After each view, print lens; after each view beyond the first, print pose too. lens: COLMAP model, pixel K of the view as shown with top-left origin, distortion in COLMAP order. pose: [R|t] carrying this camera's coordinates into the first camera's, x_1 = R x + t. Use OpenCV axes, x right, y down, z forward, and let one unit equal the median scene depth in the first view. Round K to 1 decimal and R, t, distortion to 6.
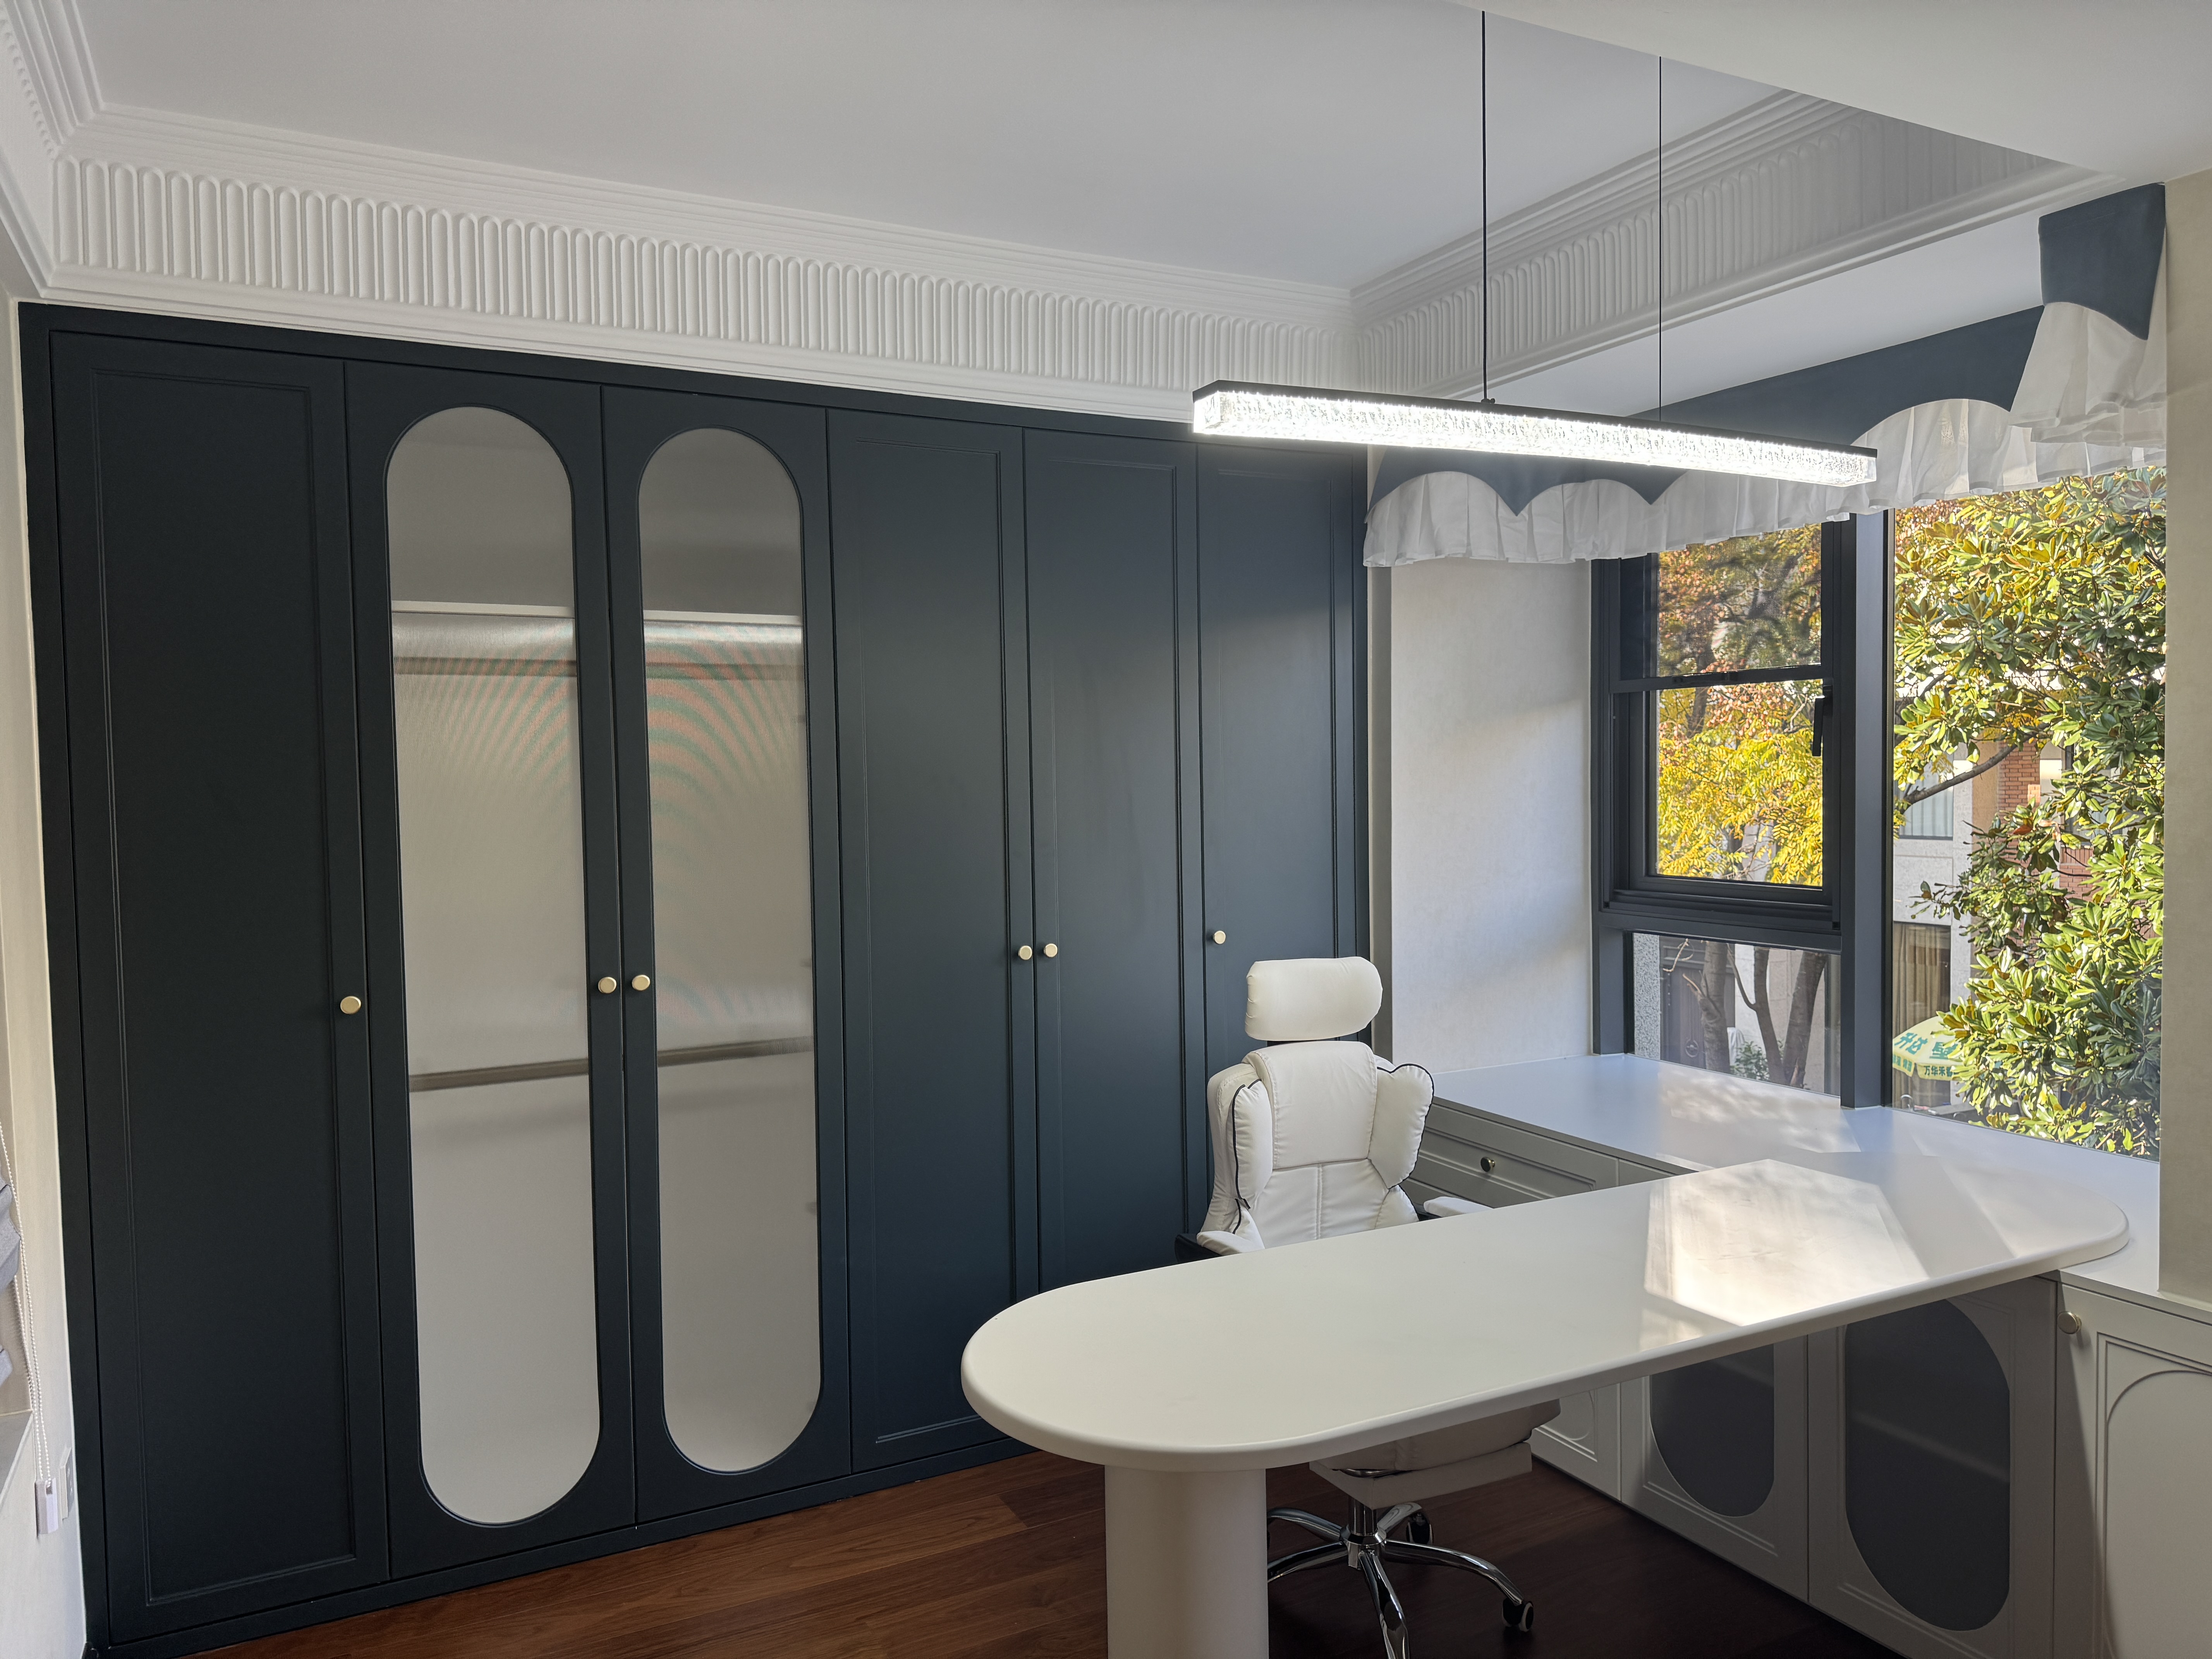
lens RADIAL K [[1575.7, 0, 1106.0], [0, 1575.7, 829.5], [0, 0, 1]] dist [0.156148, -0.277019]
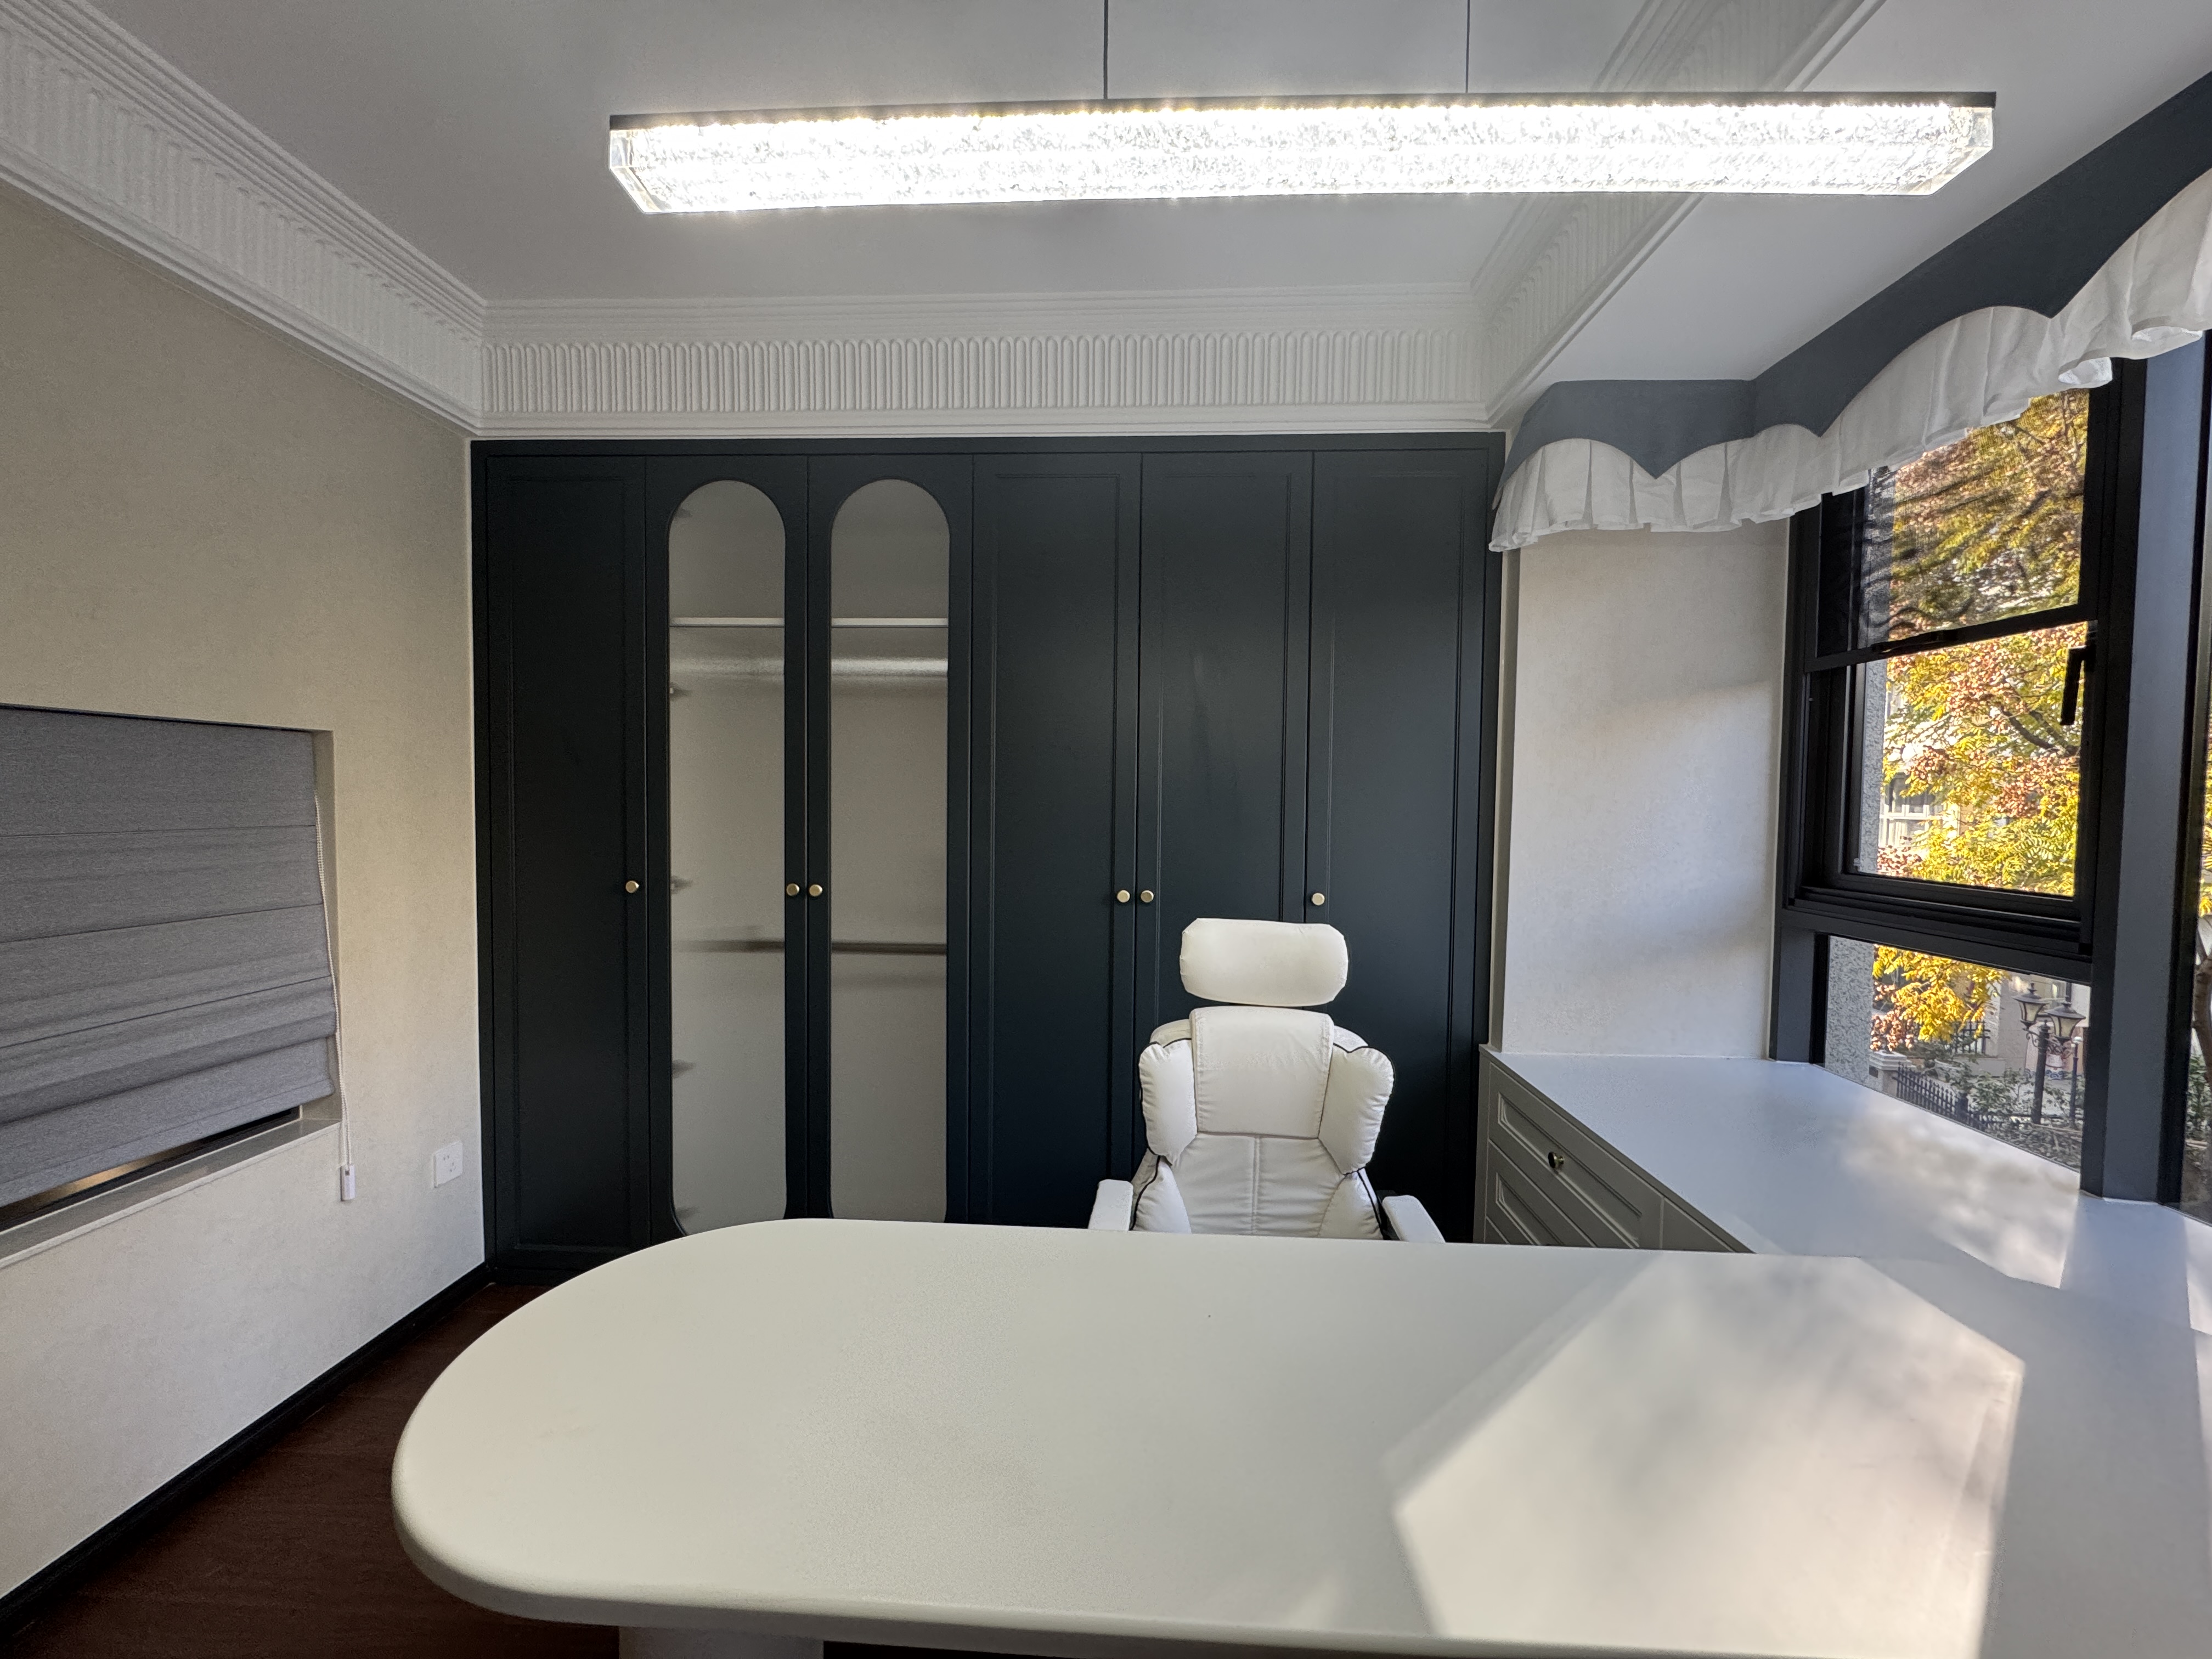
lens RADIAL K [[882.9, 0, 1106.0], [0, 882.9, 829.5], [0, 0, 1]] dist [-0.003877, -0.000133]
pose [[0.858604, 0.045301, -0.510635, 0.273770], [-0.046262, 0.998871, 0.010828, 0.021249], [0.510548, 0.014325, 0.859730, 0.422173]]
